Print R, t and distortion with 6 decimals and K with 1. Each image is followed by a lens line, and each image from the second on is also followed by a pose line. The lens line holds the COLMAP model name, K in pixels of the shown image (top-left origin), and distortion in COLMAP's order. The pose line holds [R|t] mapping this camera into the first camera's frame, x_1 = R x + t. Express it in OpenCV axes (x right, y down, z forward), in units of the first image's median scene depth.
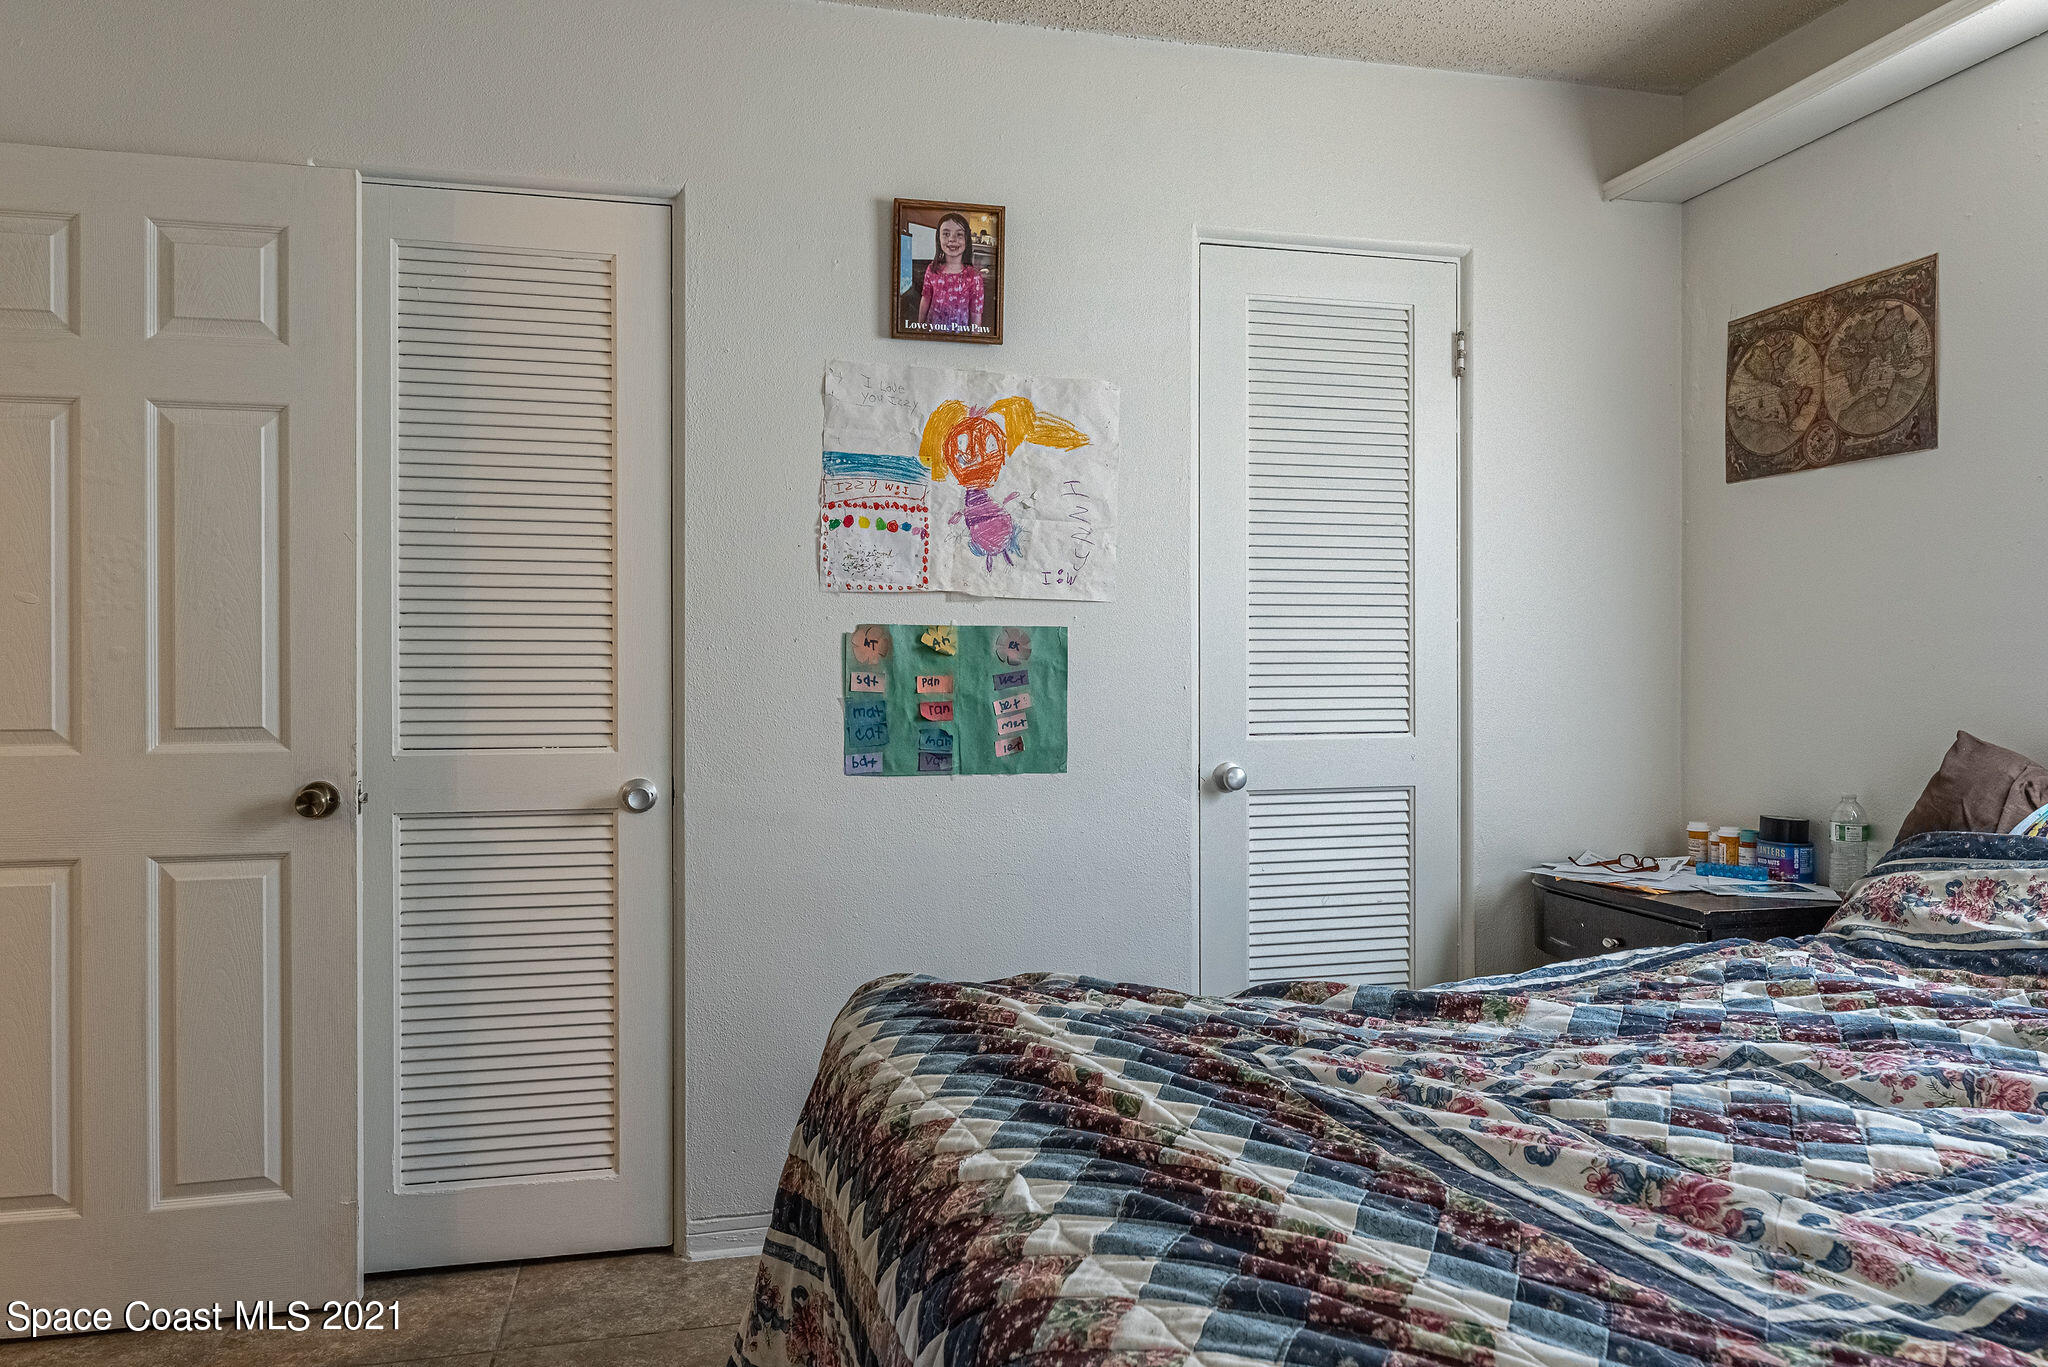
lens RADIAL K [[1371.2, 0, 1024.0], [0, 1371.2, 683.5], [0, 0, 1]] dist [-0.005524, -0.002321]
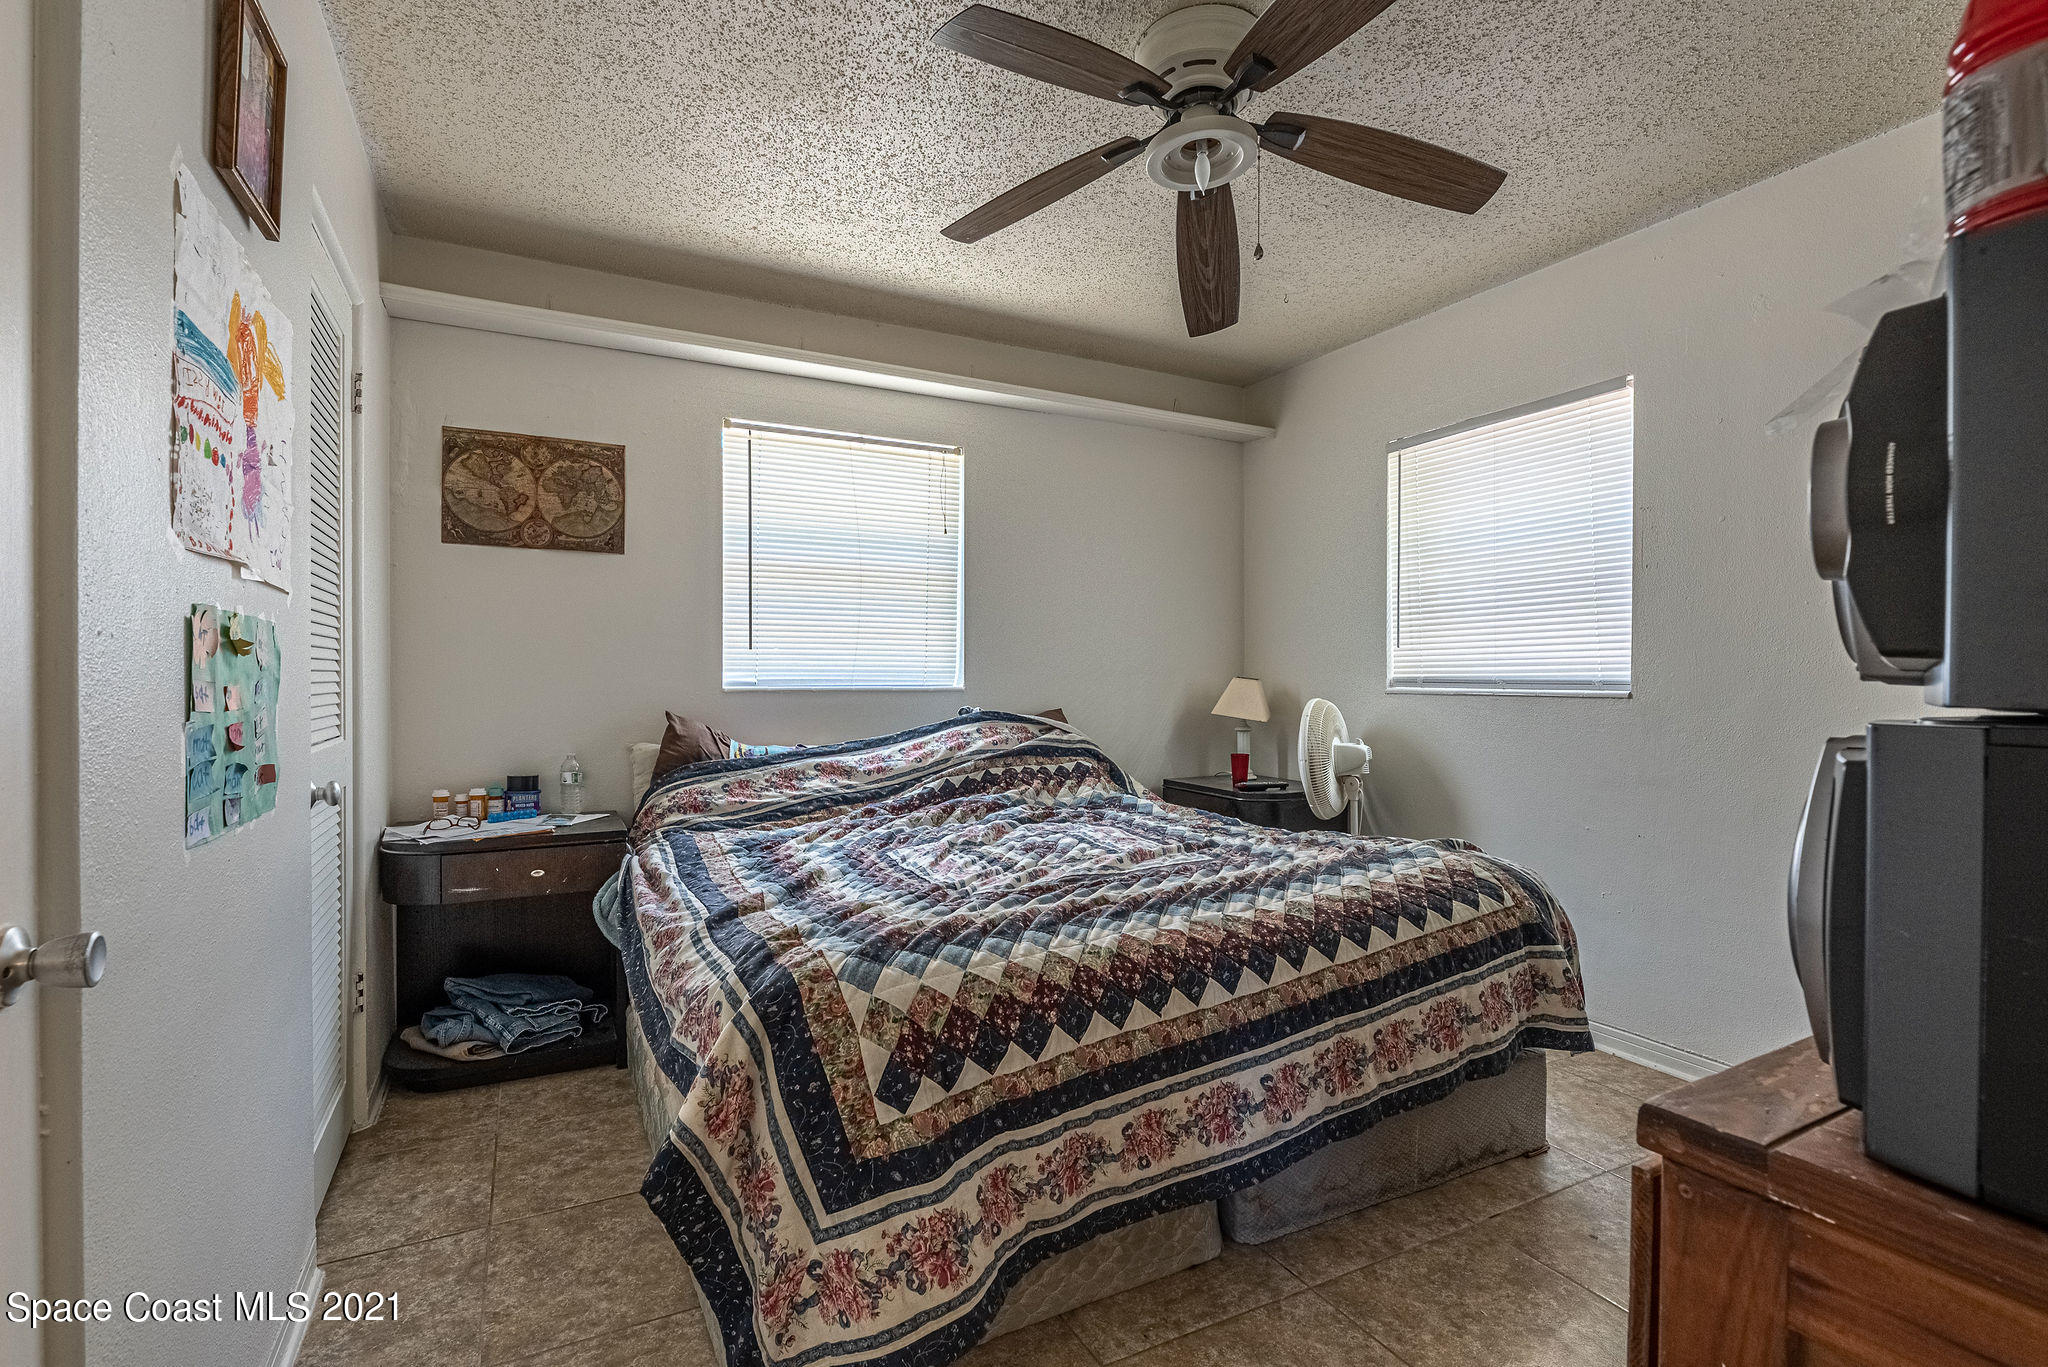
lens RADIAL K [[965.0, 0, 1024.0], [0, 965.0, 683.5], [0, 0, 1]] dist [0.000950, 0.000041]
pose [[-0.244046, -0.004797, 0.969752, -0.625885], [0.007539, 0.999948, 0.006844, -0.007042], [-0.969734, 0.008981, -0.243997, 0.730308]]
